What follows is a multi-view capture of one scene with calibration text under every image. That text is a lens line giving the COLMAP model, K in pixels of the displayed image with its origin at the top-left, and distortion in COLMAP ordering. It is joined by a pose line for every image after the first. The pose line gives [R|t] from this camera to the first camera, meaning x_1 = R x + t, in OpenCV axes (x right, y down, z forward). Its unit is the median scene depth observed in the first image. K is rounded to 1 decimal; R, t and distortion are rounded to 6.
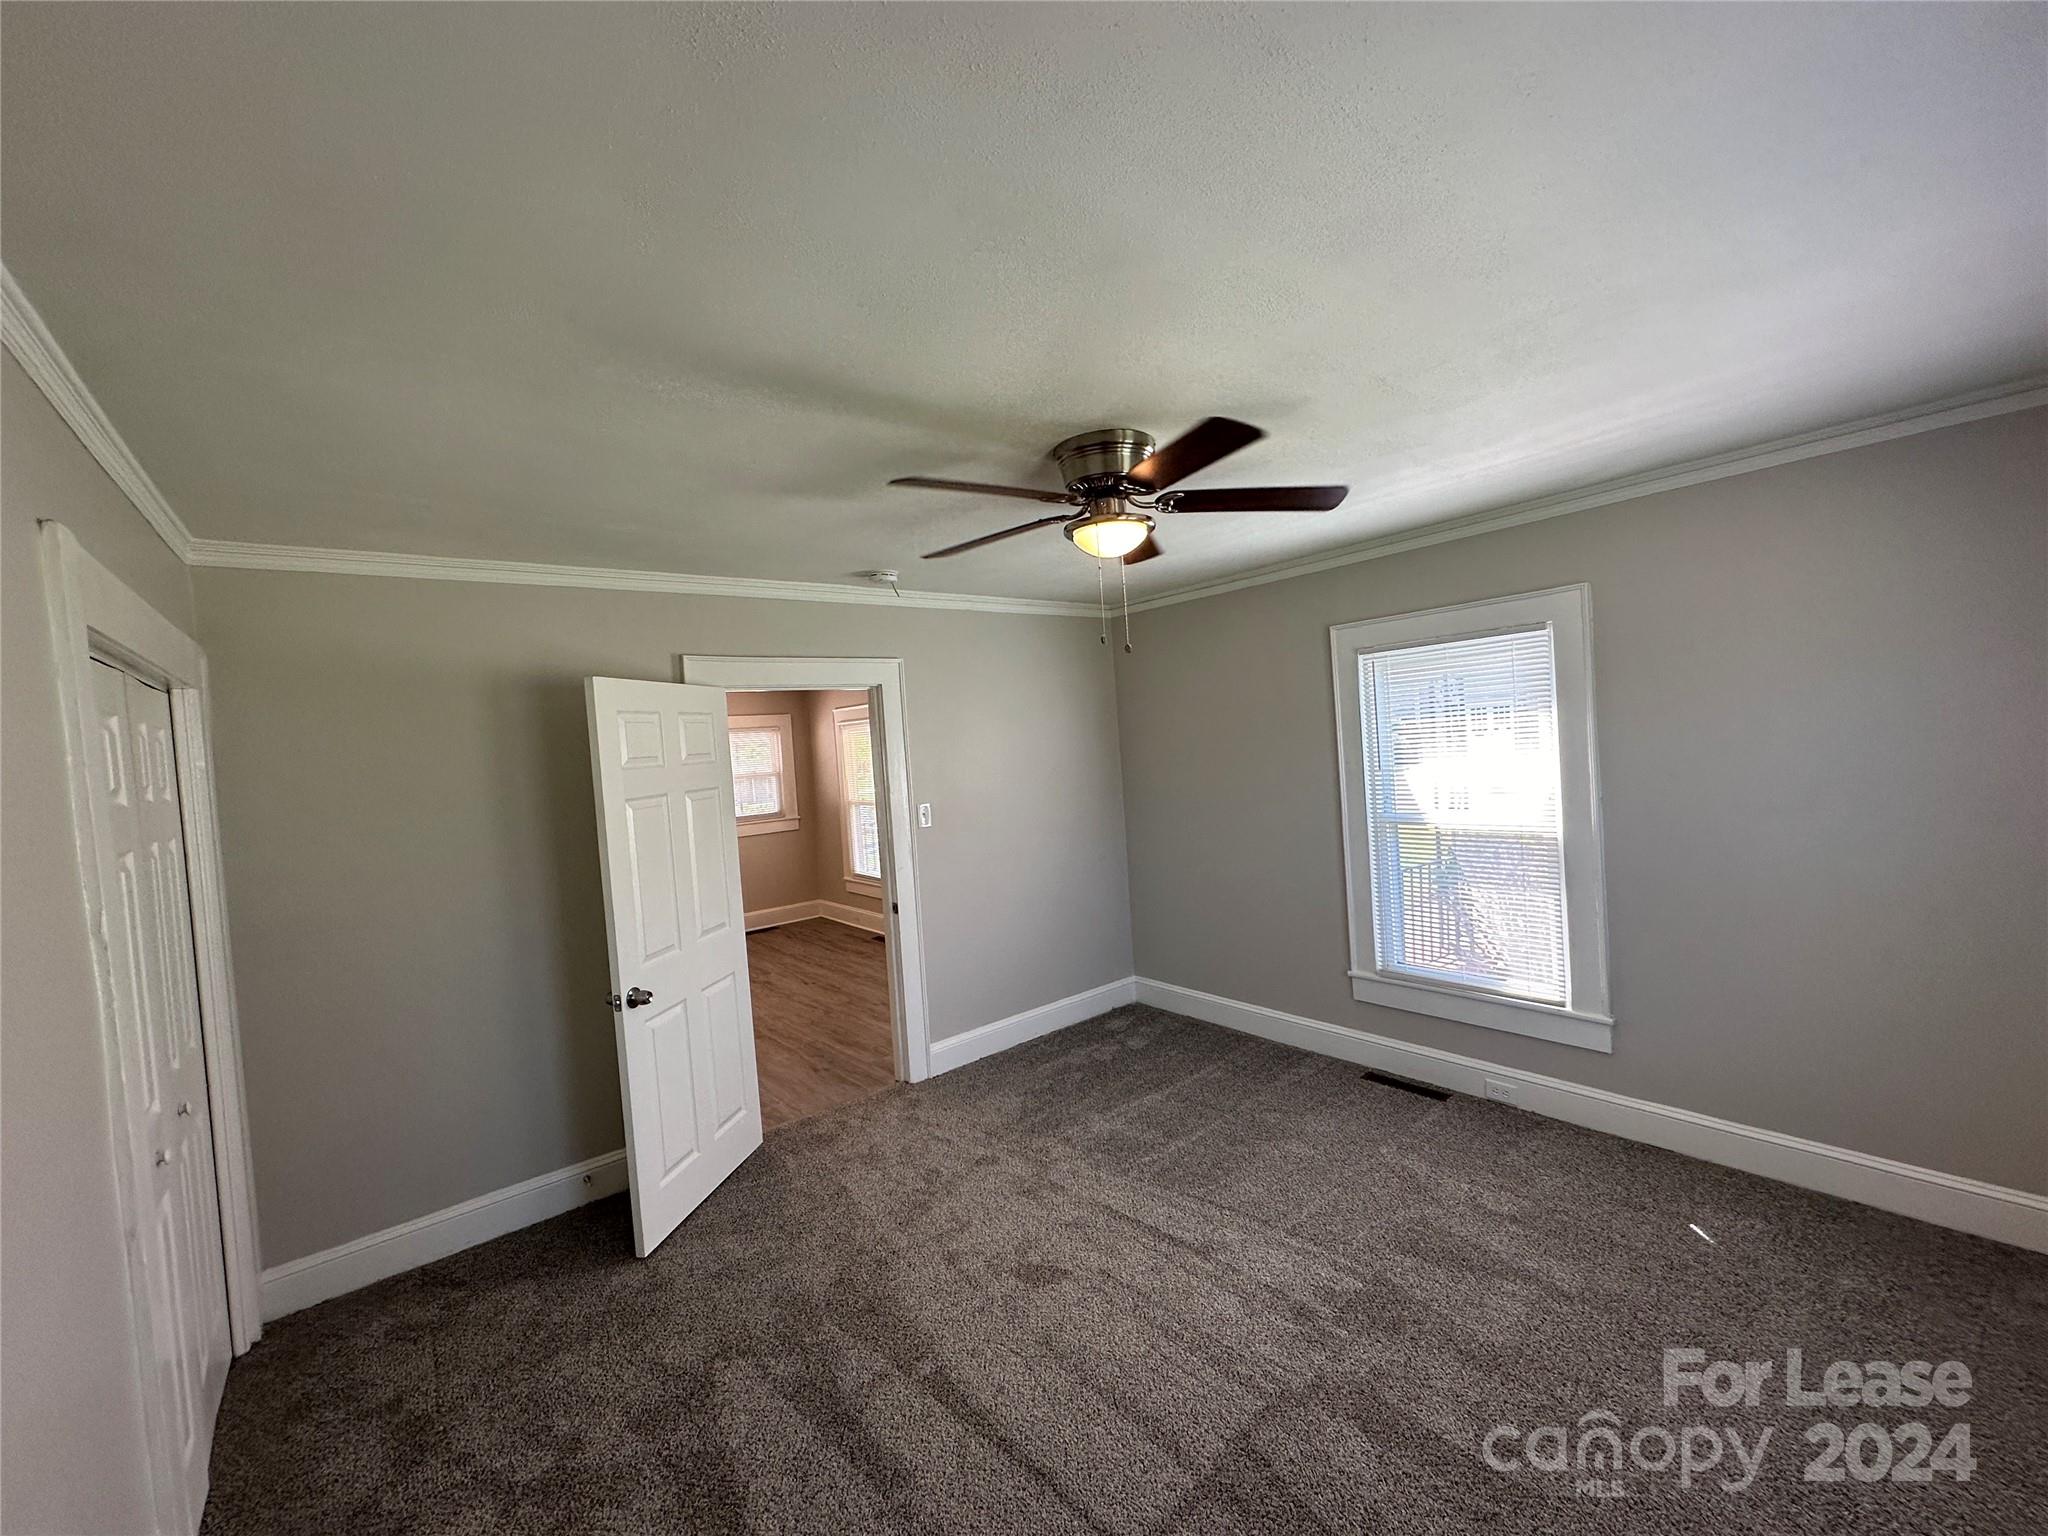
lens RADIAL K [[816.9, 0, 1030.0], [0, 816.9, 752.6], [0, 0, 1]] dist [0.001186, 0.000335]
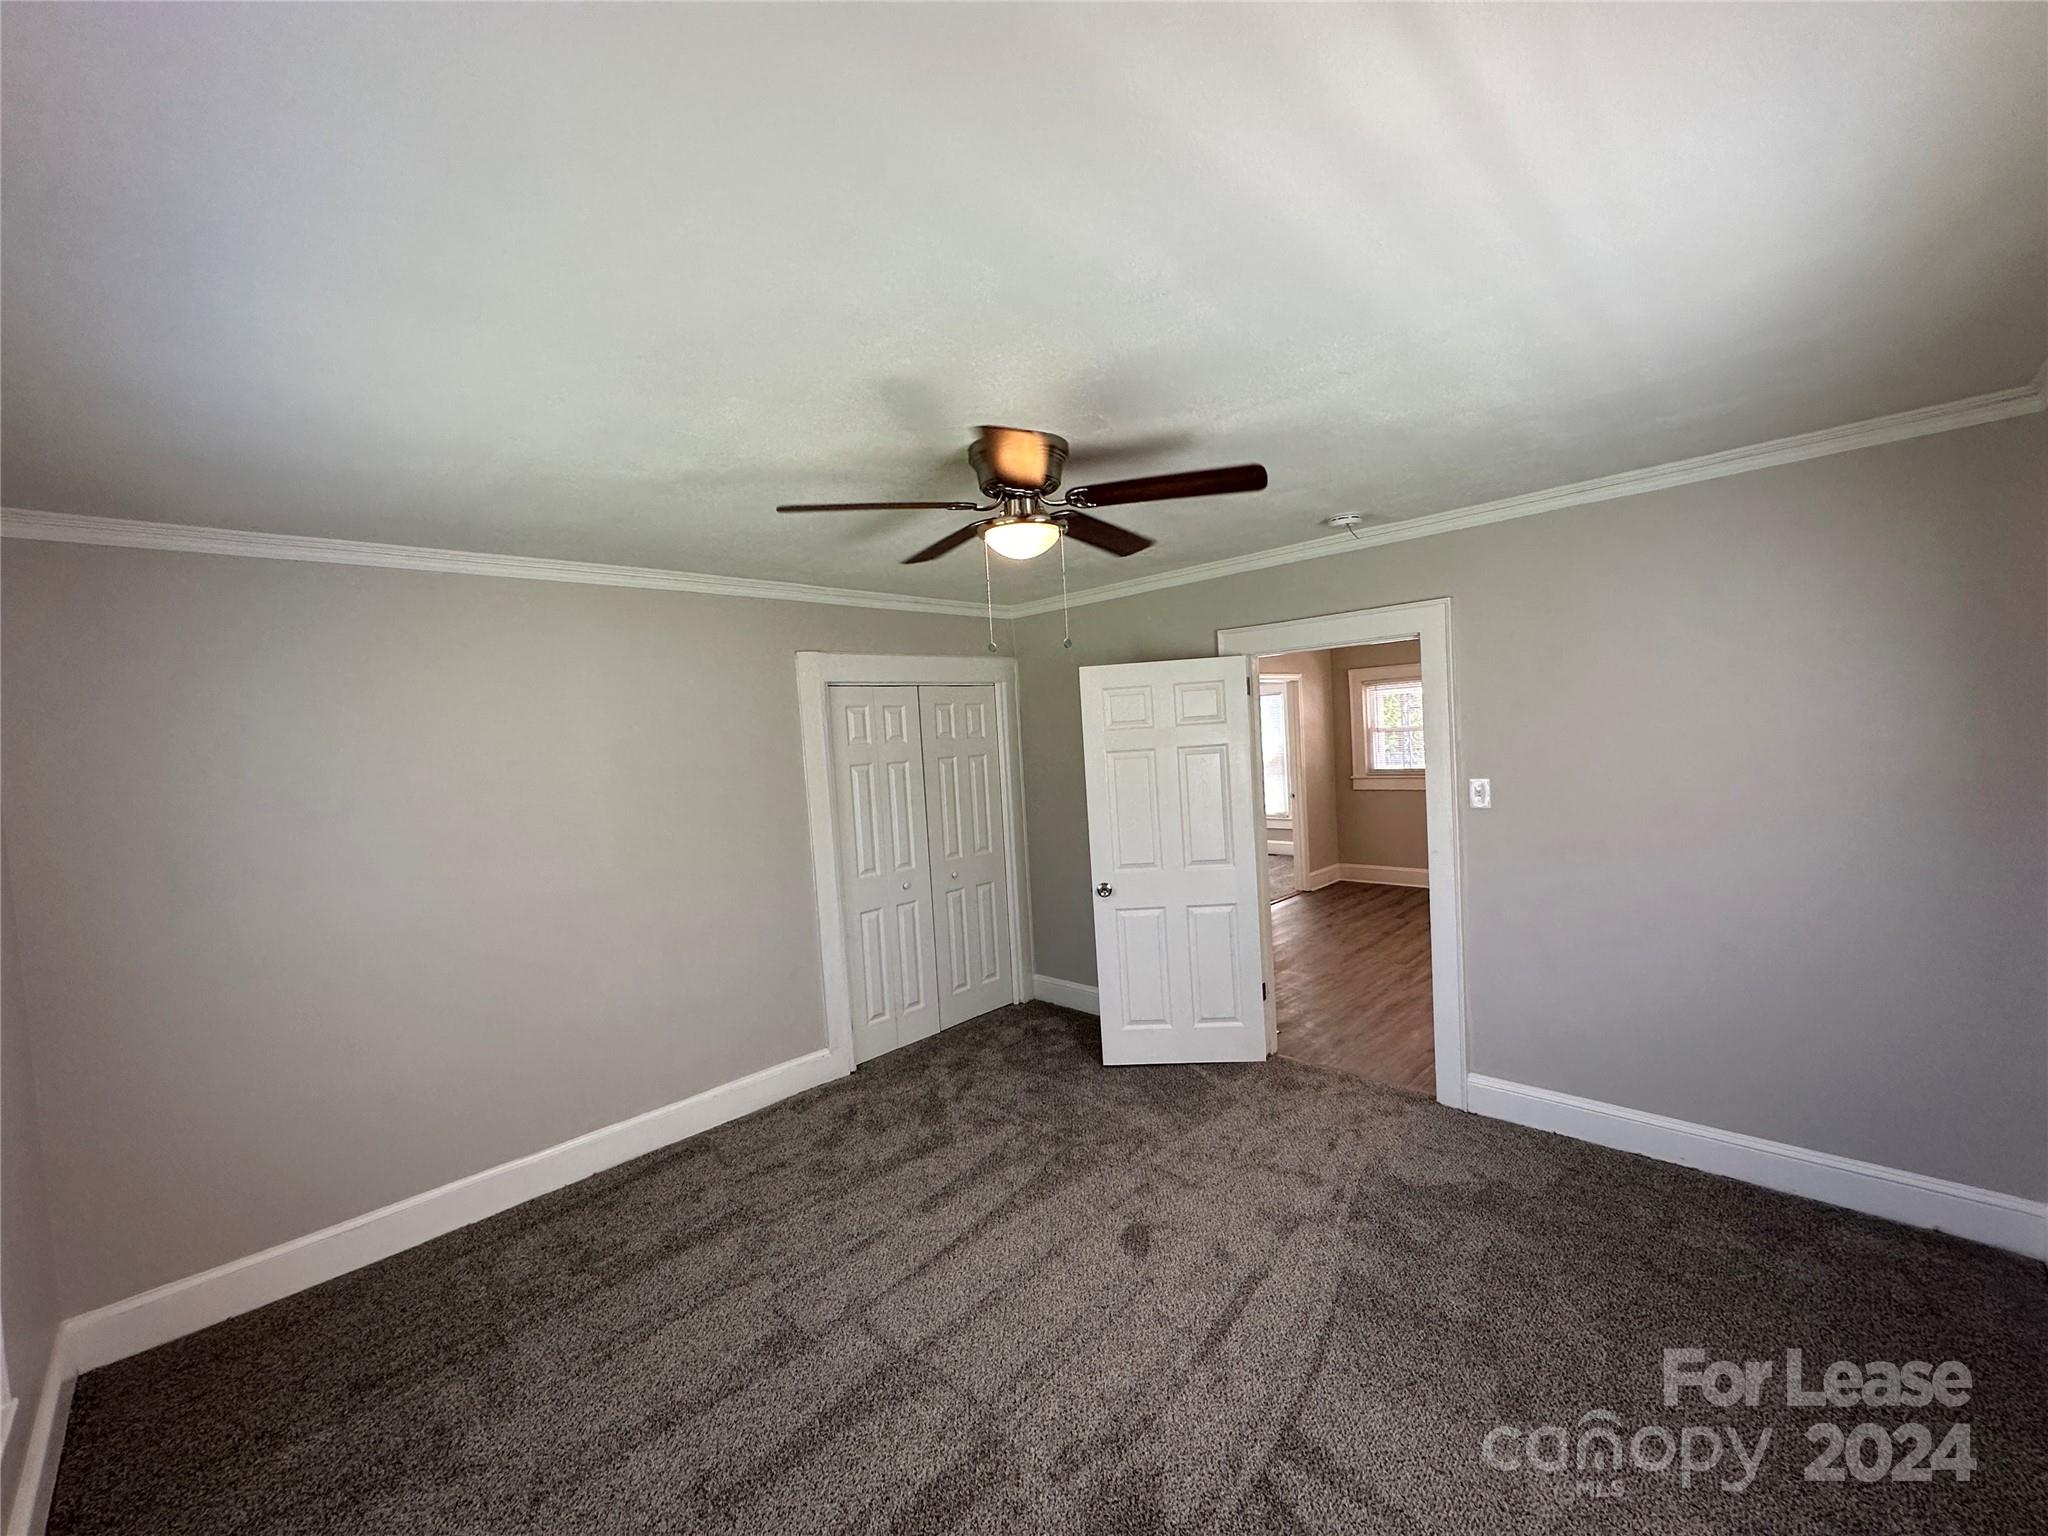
lens RADIAL K [[816.9, 0, 1015.9], [0, 816.9, 756.0], [0, 0, 1]] dist [0.001186, 0.000335]
pose [[0.111776, 0.087842, -0.989843, 0.728248], [0.037051, 0.995024, 0.092486, -0.059298], [0.993043, -0.047012, 0.107965, 0.571864]]
